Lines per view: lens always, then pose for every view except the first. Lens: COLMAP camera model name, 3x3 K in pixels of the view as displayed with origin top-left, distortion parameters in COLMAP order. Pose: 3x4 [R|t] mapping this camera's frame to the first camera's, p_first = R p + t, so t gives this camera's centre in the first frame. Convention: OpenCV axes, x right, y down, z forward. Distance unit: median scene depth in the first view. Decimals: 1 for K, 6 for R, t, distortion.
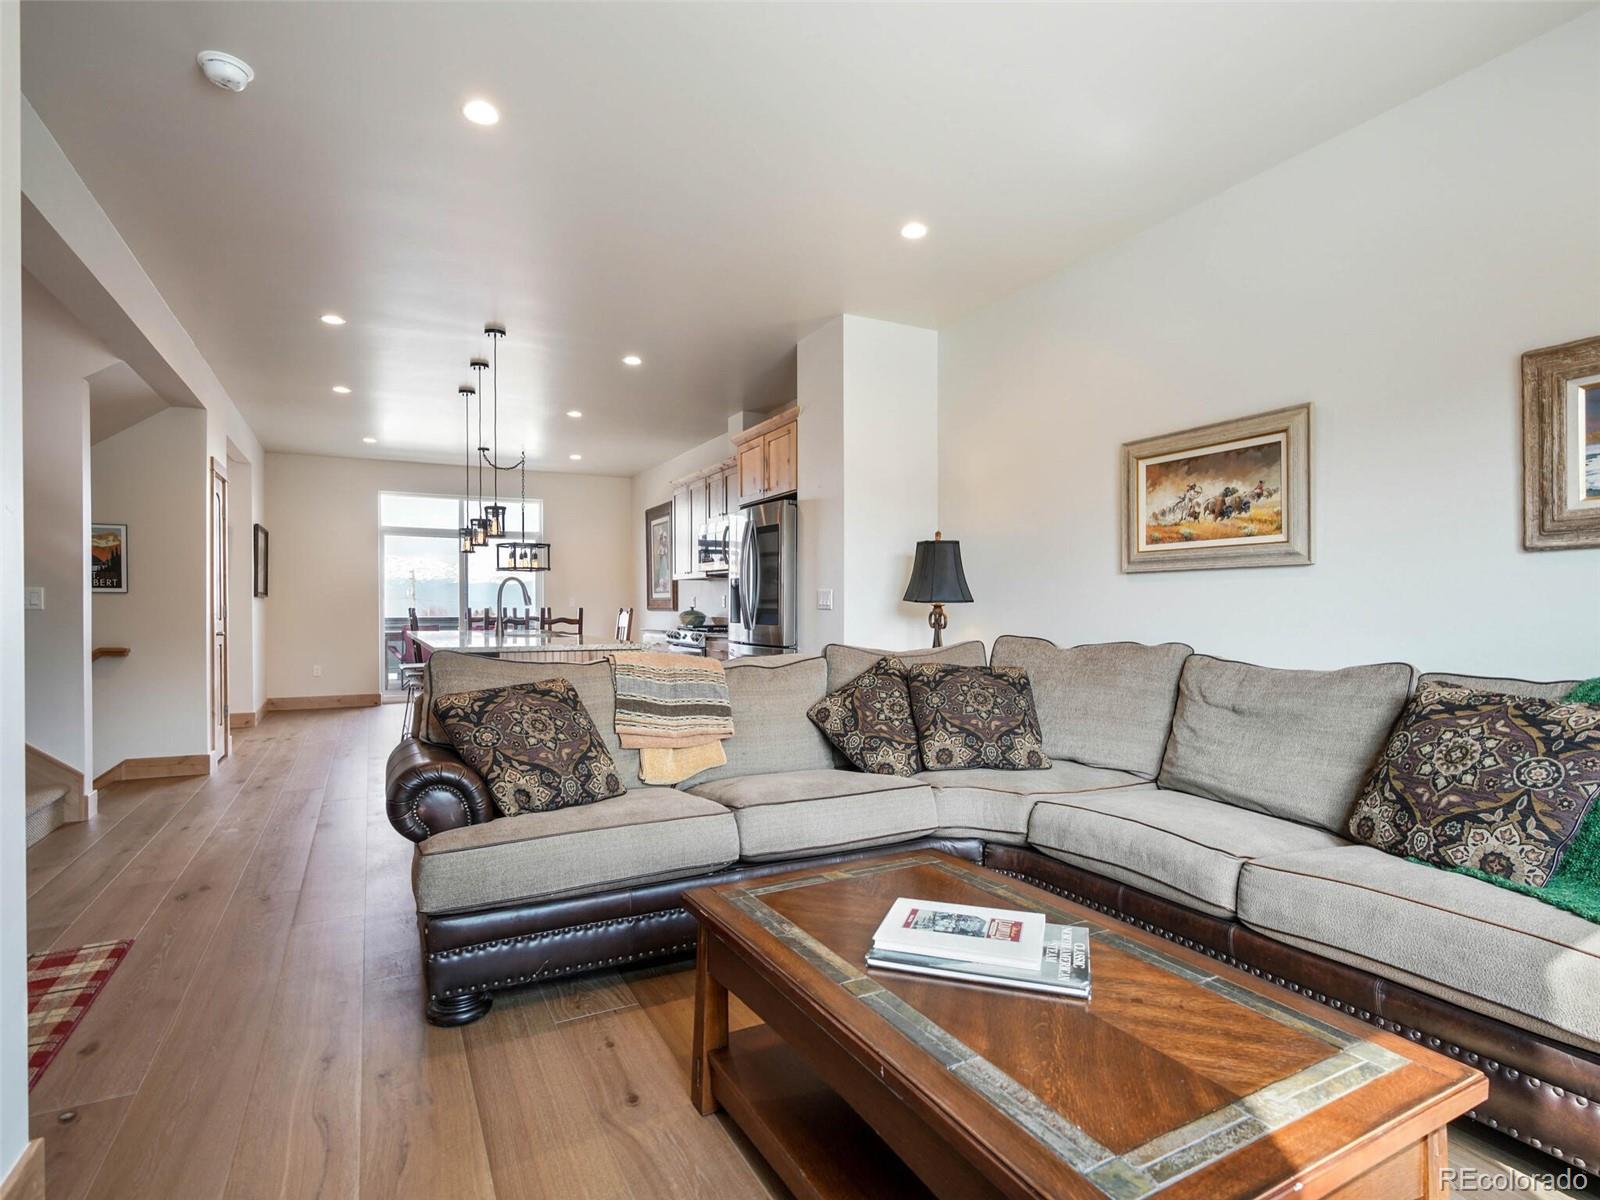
lens RADIAL K [[825.2, 0, 802.6], [0, 825.2, 615.8], [0, 0, 1]] dist [-0.006437, -0.000518]
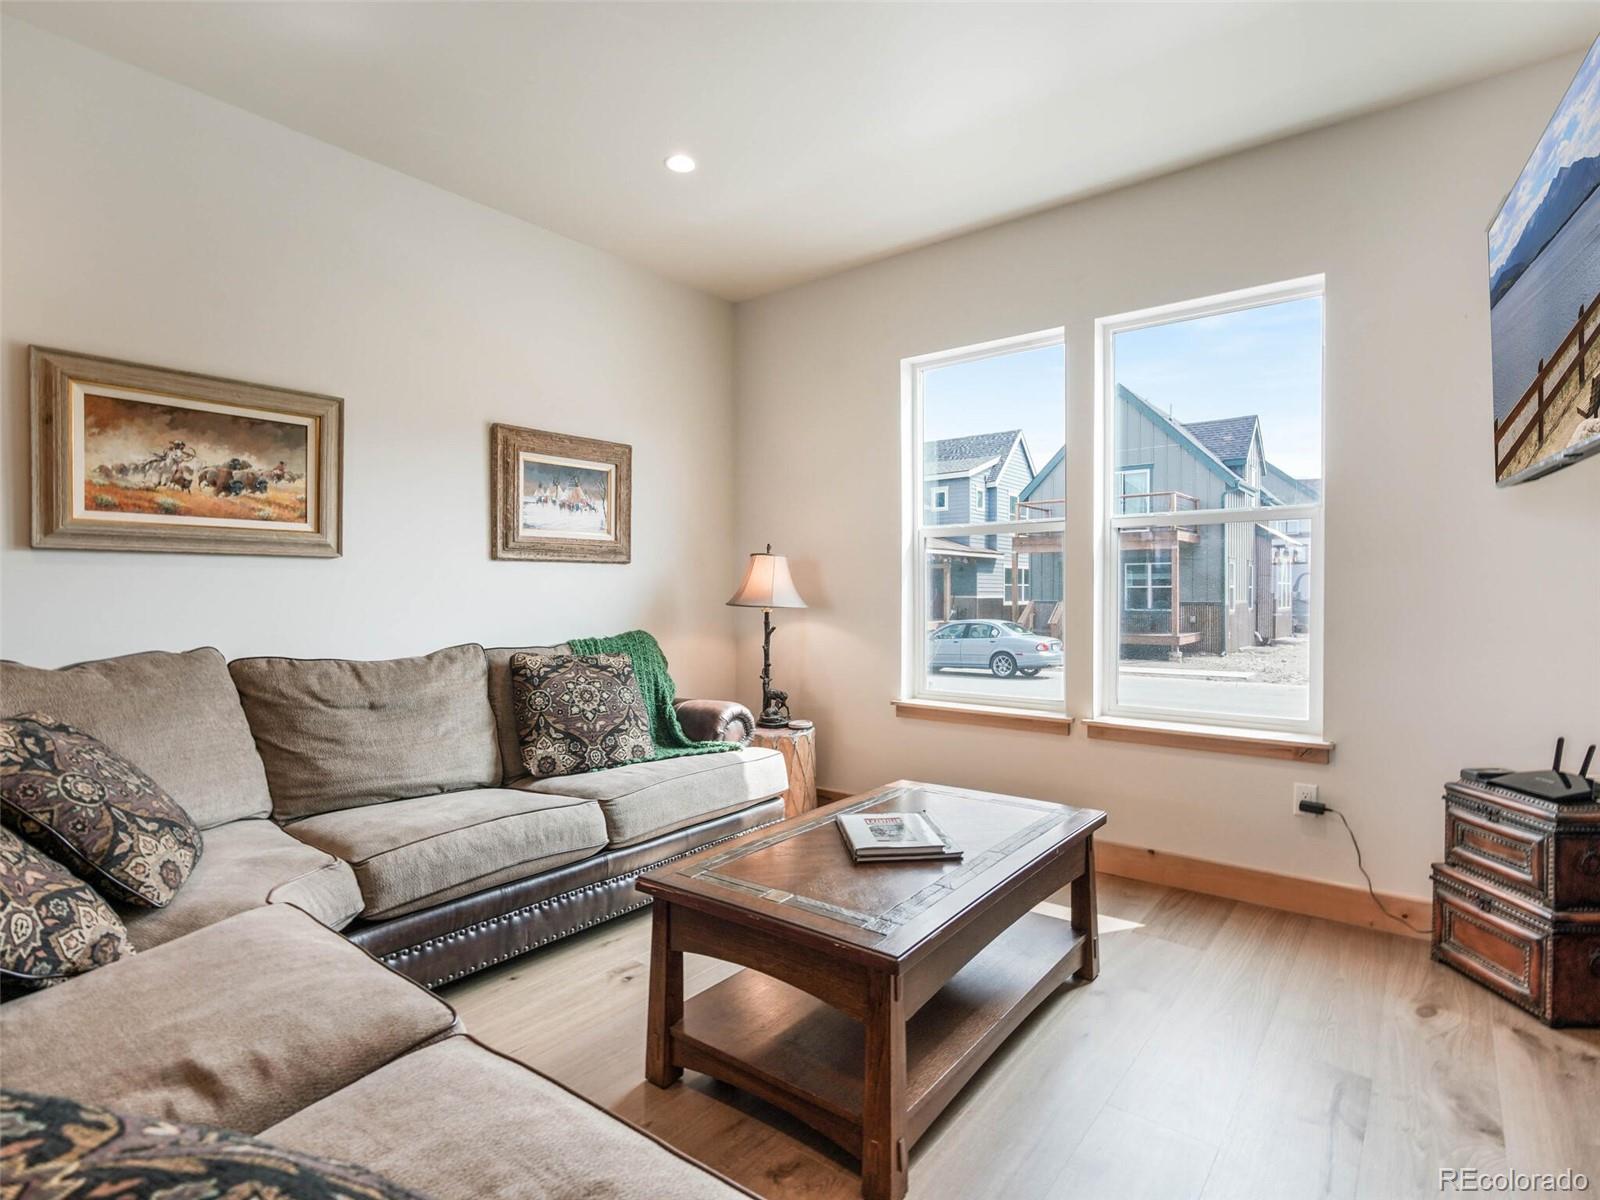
lens RADIAL K [[812.7, 0, 799.4], [0, 812.7, 594.5], [0, 0, 1]] dist [-0.005234, 0.001075]
pose [[-0.402045, -0.001835, 0.915618, -0.476273], [0.011145, 0.999914, 0.006897, -0.015737], [-0.915552, 0.012978, -0.401990, 0.801160]]
